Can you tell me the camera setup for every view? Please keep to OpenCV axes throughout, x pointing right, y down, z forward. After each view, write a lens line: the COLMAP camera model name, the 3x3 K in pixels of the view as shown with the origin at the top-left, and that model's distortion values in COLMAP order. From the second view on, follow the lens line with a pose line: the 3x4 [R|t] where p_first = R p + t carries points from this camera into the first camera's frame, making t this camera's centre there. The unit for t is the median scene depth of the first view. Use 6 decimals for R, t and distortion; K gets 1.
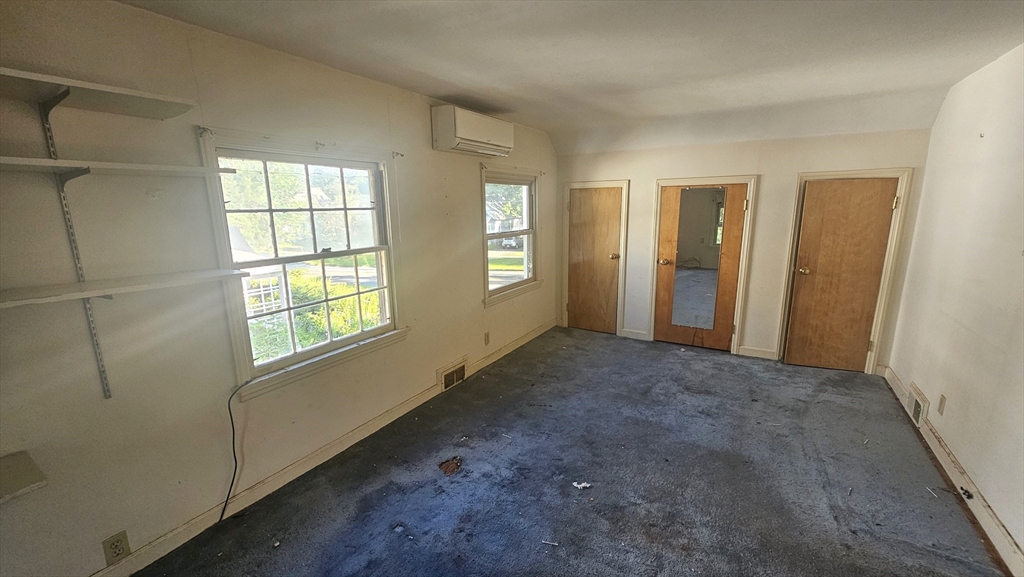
lens RADIAL K [[415.3, 0, 506.3], [0, 415.3, 292.1], [0, 0, 1]] dist [-0.001391, -0.000226]
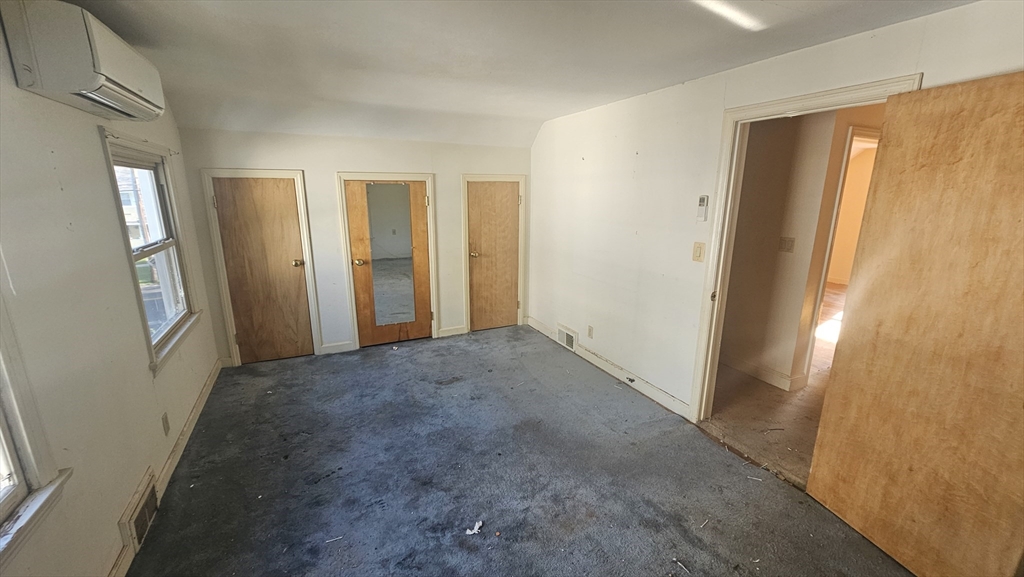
lens RADIAL K [[415.3, 0, 506.3], [0, 415.3, 292.1], [0, 0, 1]] dist [-0.001391, -0.000226]
pose [[0.543726, -0.182832, 0.819106, -0.227404], [0.162957, 0.980407, 0.110664, -0.061076], [-0.823291, 0.073308, 0.562866, 0.230846]]
